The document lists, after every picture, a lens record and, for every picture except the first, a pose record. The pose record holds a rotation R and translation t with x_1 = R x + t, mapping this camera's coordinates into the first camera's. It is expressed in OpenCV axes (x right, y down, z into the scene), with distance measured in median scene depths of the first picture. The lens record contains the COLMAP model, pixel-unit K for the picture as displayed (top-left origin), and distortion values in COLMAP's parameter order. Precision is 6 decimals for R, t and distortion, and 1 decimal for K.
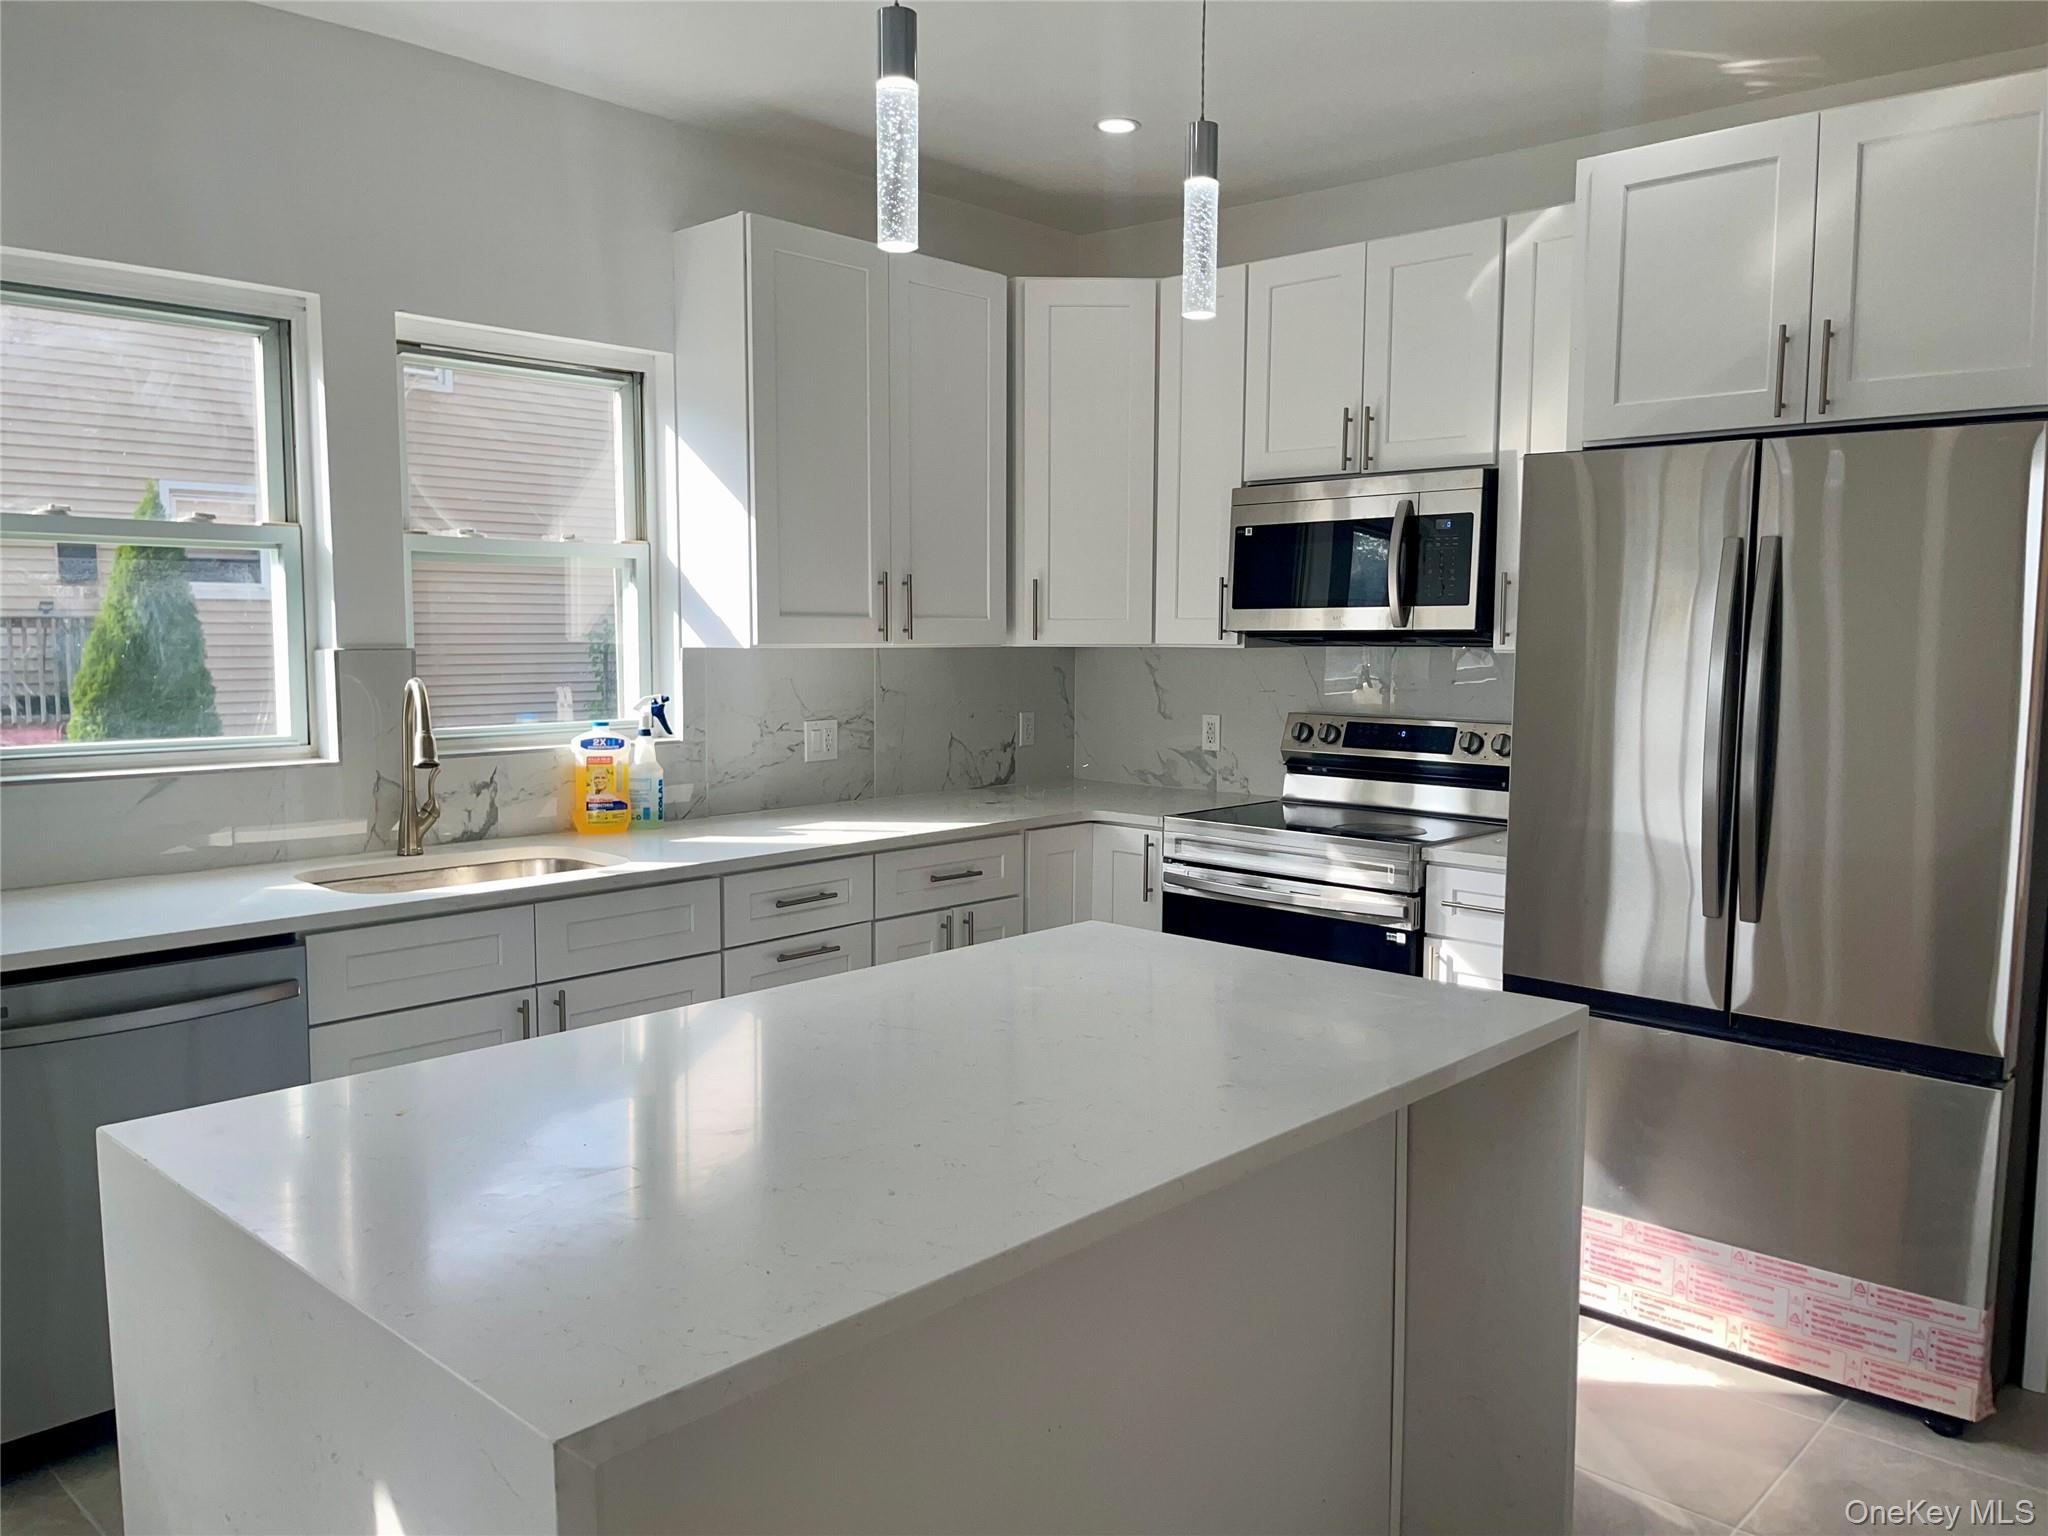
lens RADIAL K [[1526.5, 0, 1030.1], [0, 1526.5, 778.5], [0, 0, 1]] dist [0.055510, -0.089758]
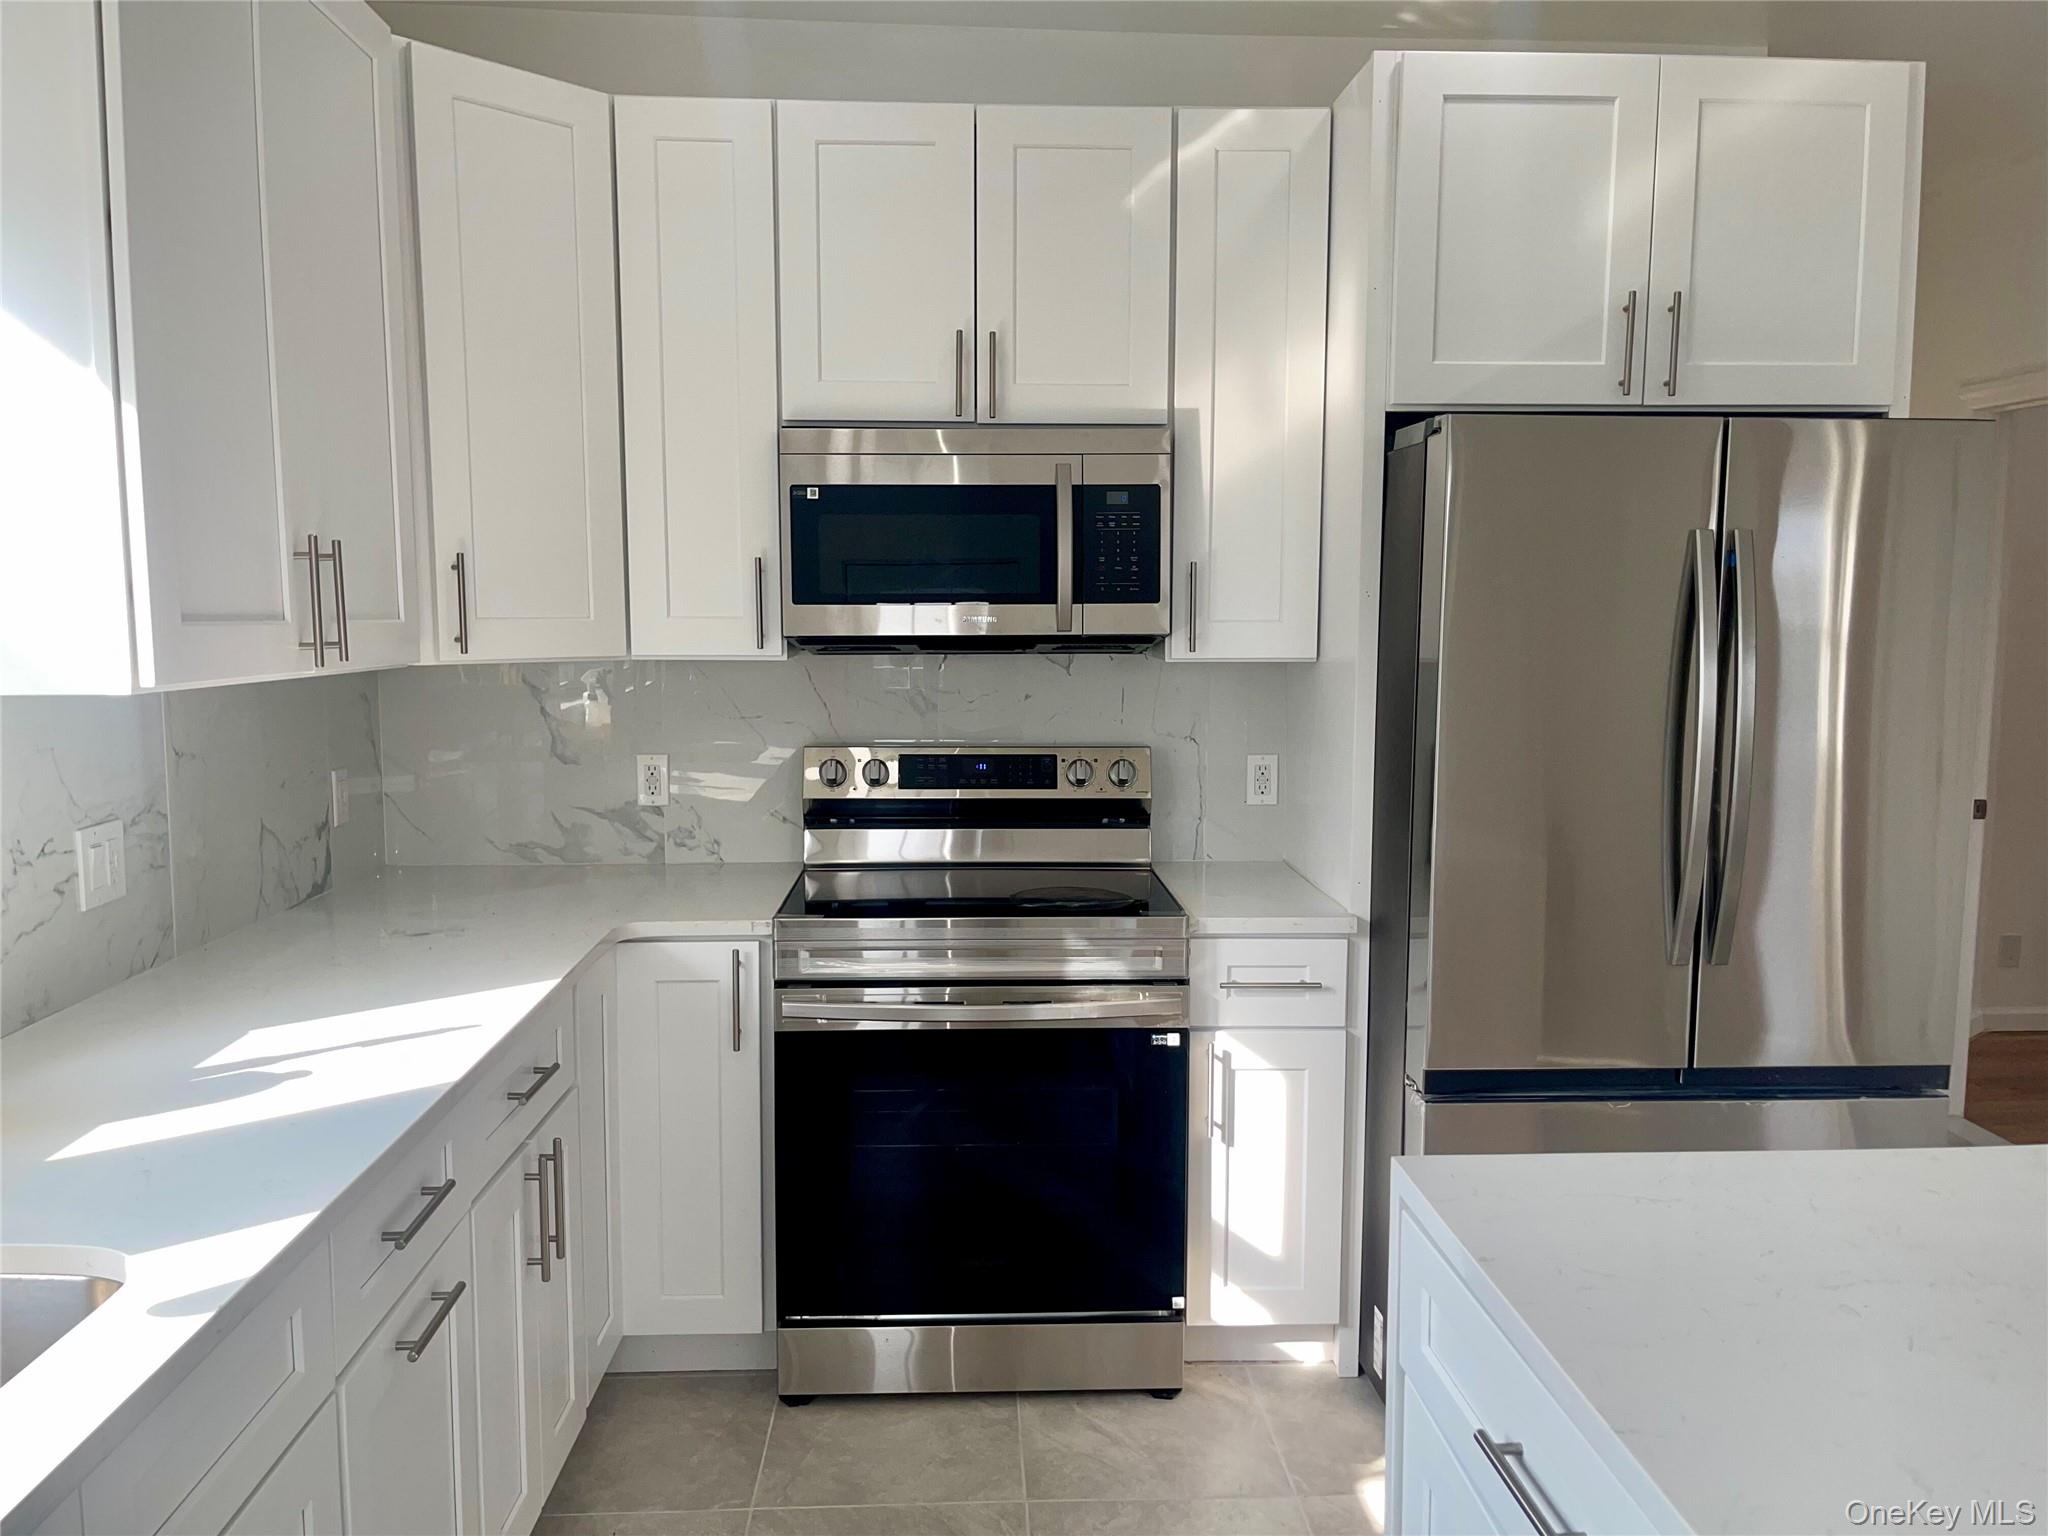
lens RADIAL K [[1526.5, 0, 1030.1], [0, 1526.5, 778.5], [0, 0, 1]] dist [0.055510, -0.089758]
pose [[0.703277, -0.081551, 0.706222, -0.308248], [0.074087, 0.996397, 0.041281, -0.057122], [-0.707044, 0.023290, 0.706785, 0.470343]]
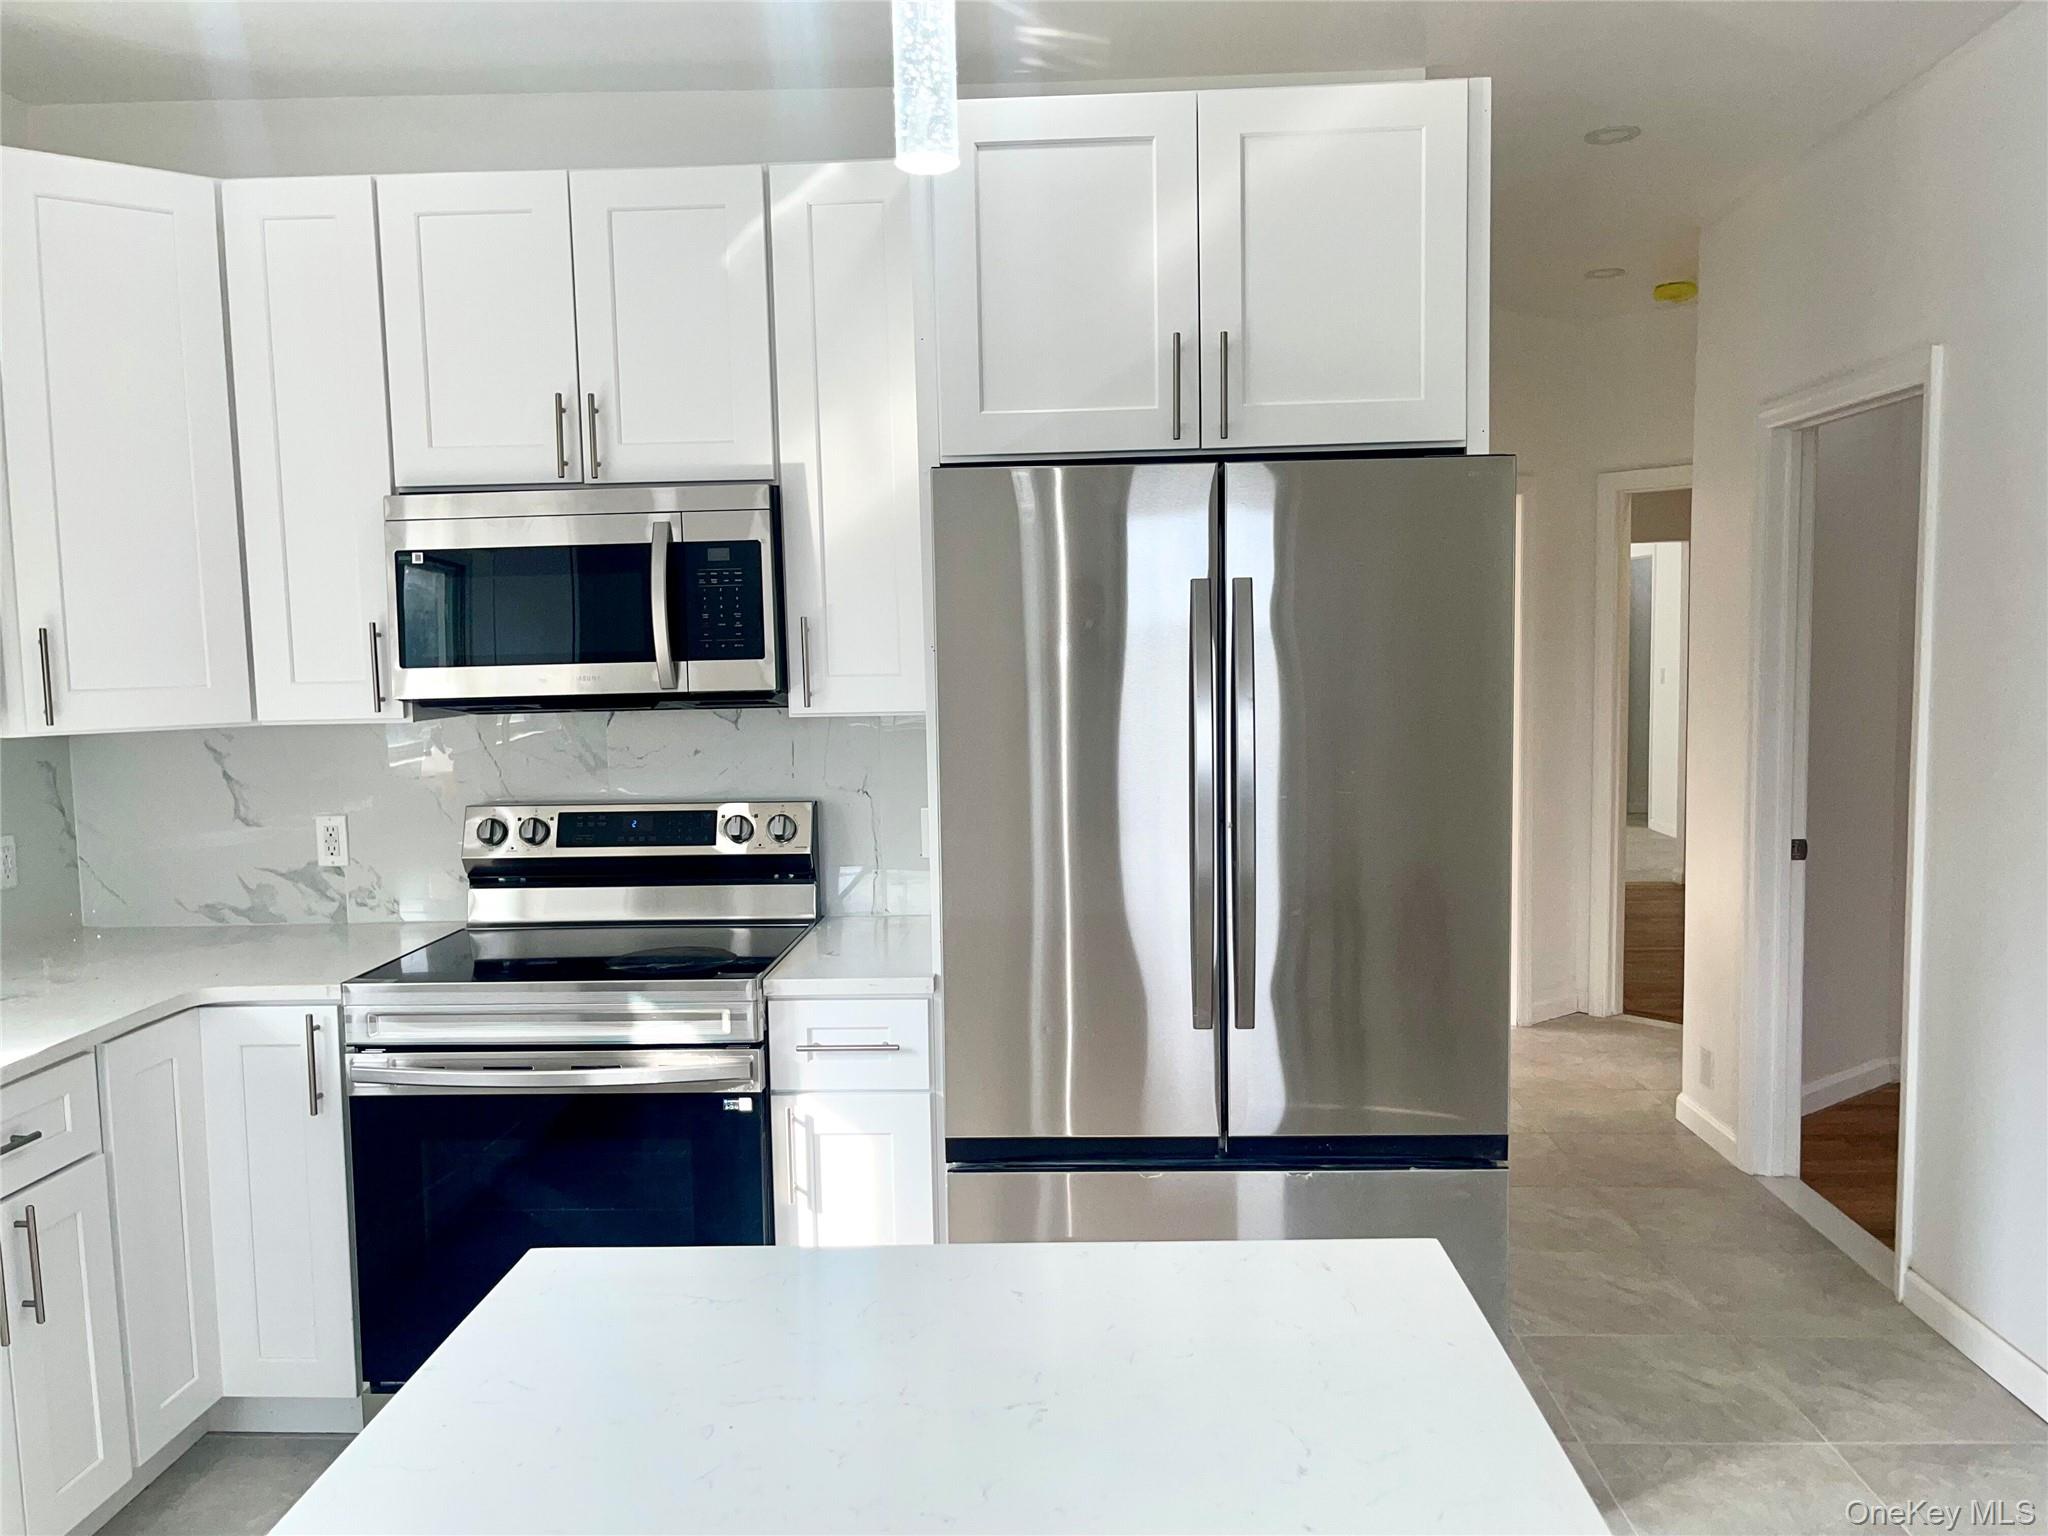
lens RADIAL K [[1526.5, 0, 1030.1], [0, 1526.5, 778.5], [0, 0, 1]] dist [0.055510, -0.089758]
pose [[0.757442, -0.076943, 0.648353, -0.115864], [0.090089, 0.995850, 0.012936, -0.047449], [-0.646658, 0.048611, 0.761230, 0.306606]]
